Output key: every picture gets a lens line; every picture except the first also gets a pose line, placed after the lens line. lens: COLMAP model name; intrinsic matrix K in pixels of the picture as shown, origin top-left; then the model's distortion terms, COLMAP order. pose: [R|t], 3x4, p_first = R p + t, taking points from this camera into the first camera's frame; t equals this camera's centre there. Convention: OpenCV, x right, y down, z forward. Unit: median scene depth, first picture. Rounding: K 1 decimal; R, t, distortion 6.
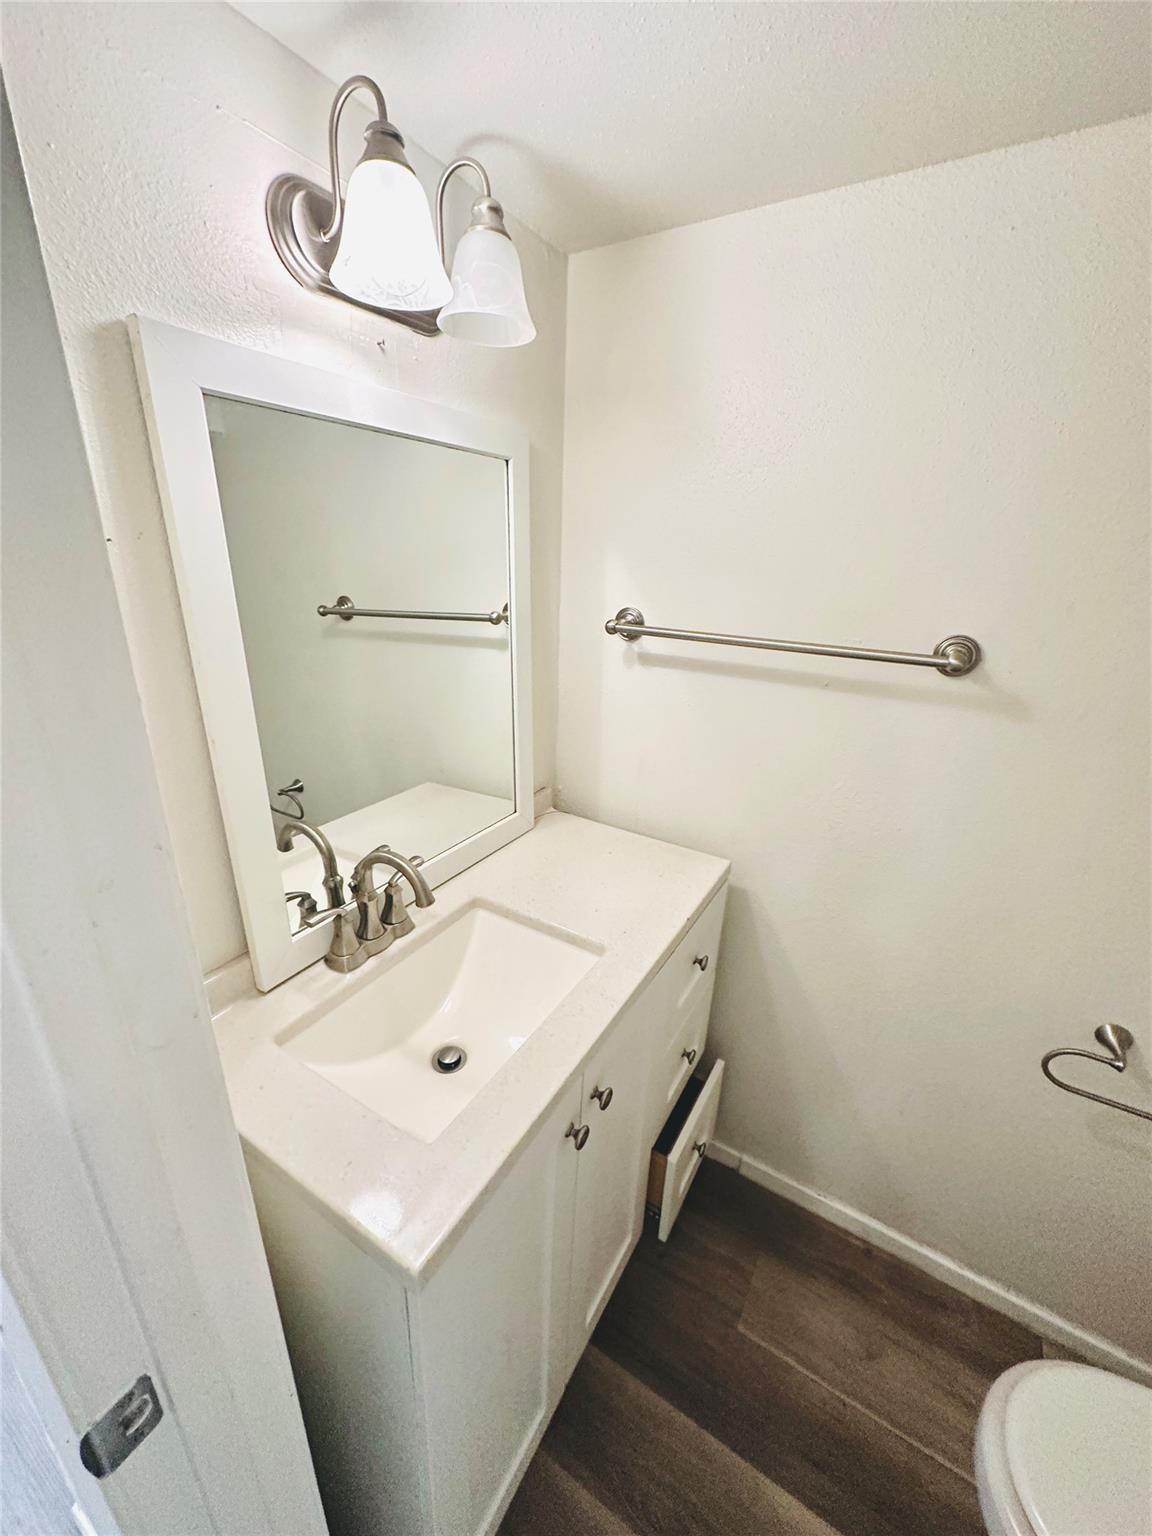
lens RADIAL K [[610.7, 0, 579.9], [0, 610.7, 767.7], [0, 0, 1]] dist [-0.000831, 0.000239]
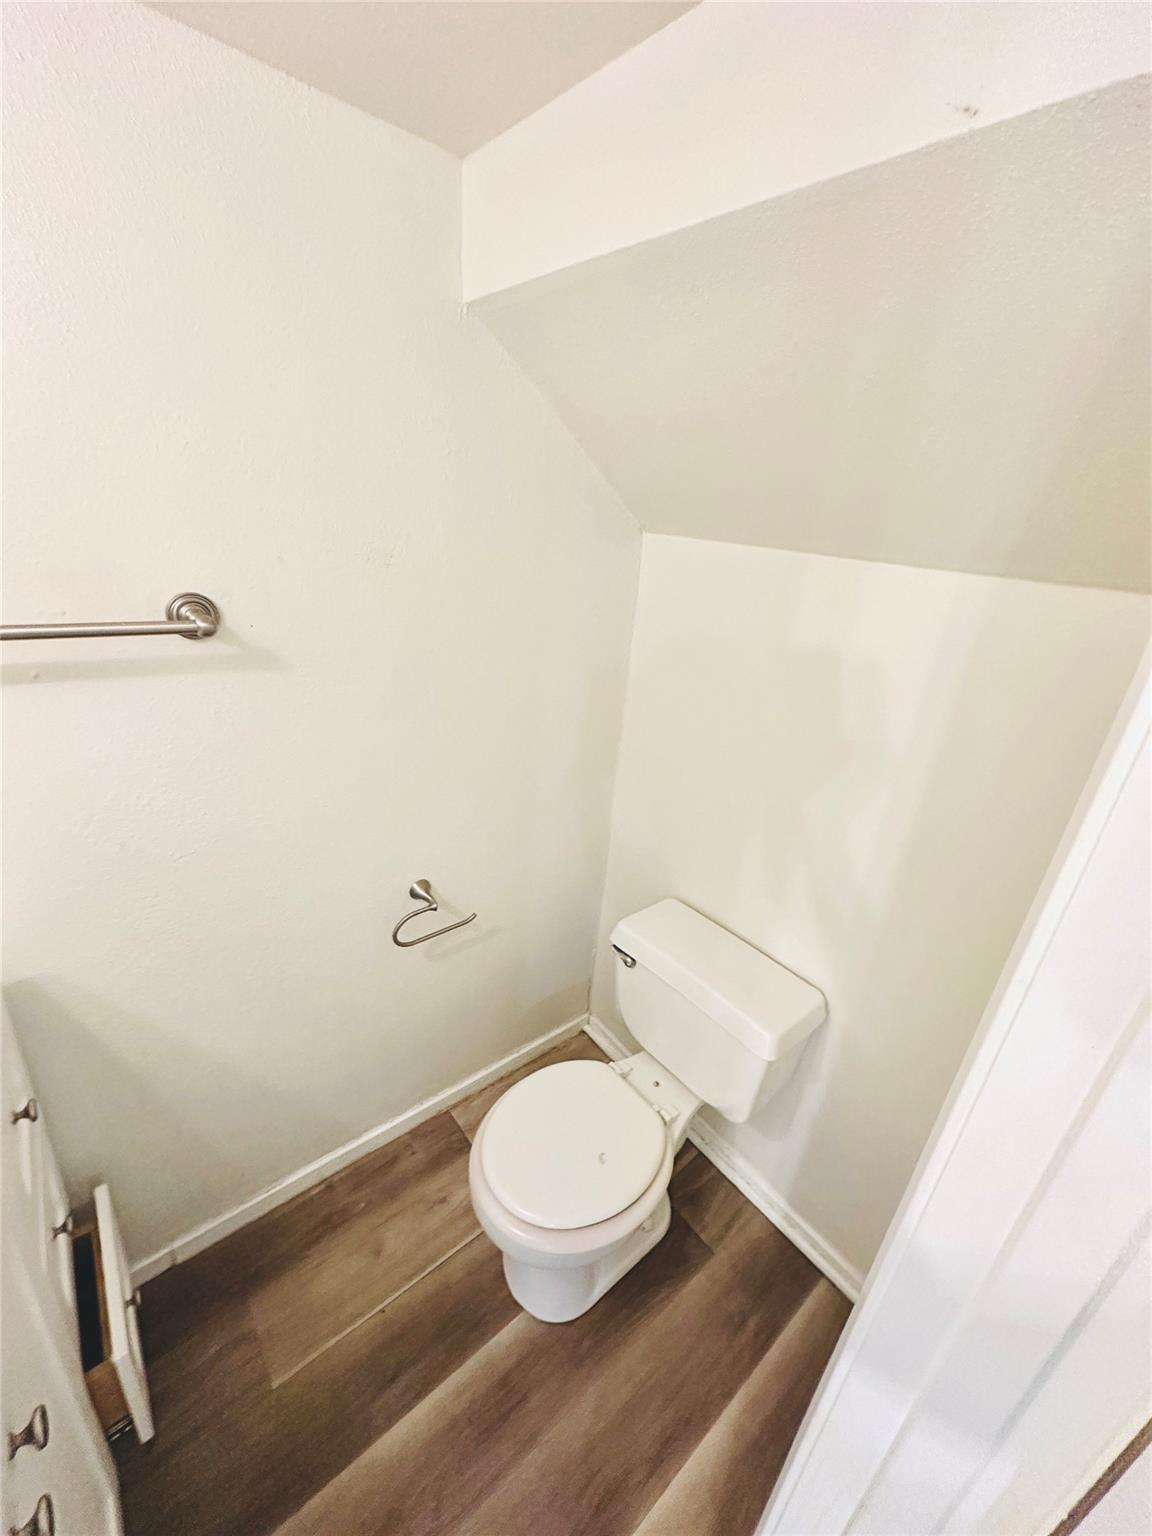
lens RADIAL K [[610.7, 0, 579.9], [0, 610.7, 767.7], [0, 0, 1]] dist [-0.000831, 0.000239]
pose [[0.321463, -0.356173, 0.877384, -0.072169], [0.245050, 0.926291, 0.286244, -0.092733], [-0.914665, 0.122986, 0.385048, 0.151970]]
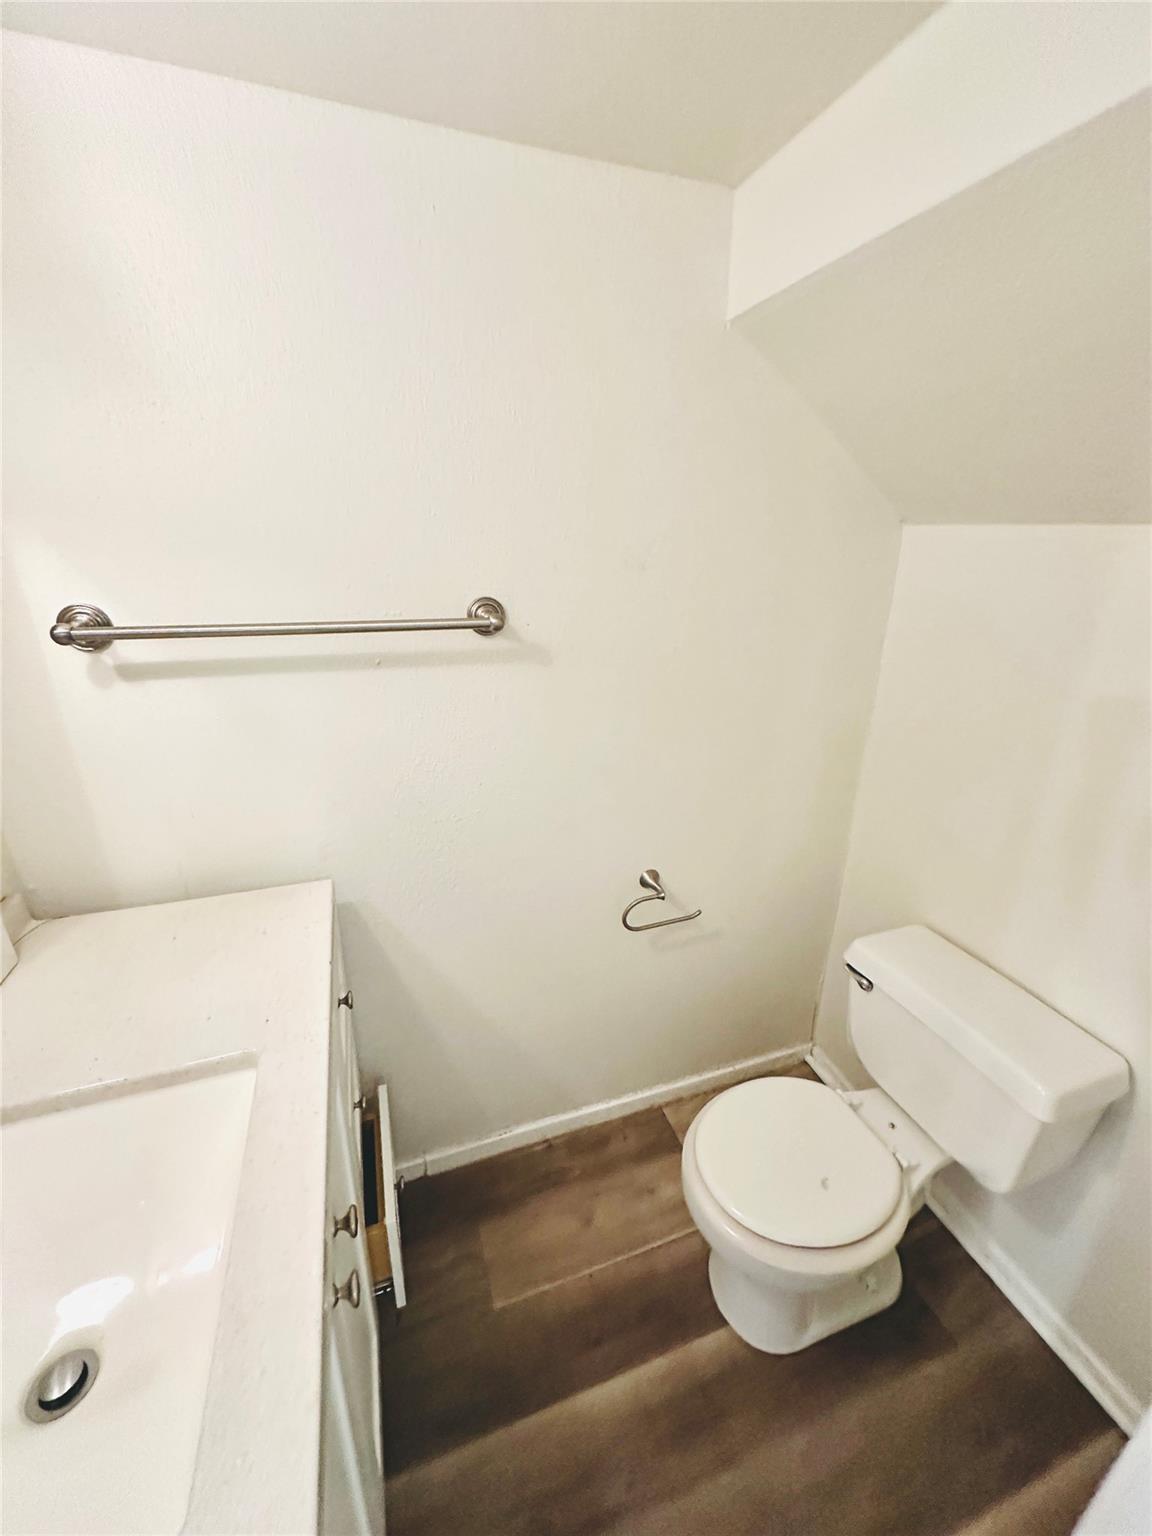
lens RADIAL K [[610.7, 0, 579.9], [0, 610.7, 767.7], [0, 0, 1]] dist [-0.000831, 0.000239]
pose [[0.631209, -0.290346, 0.719218, -0.139643], [0.268233, 0.951789, 0.148825, -0.042866], [-0.727755, 0.098978, 0.678658, 0.159710]]
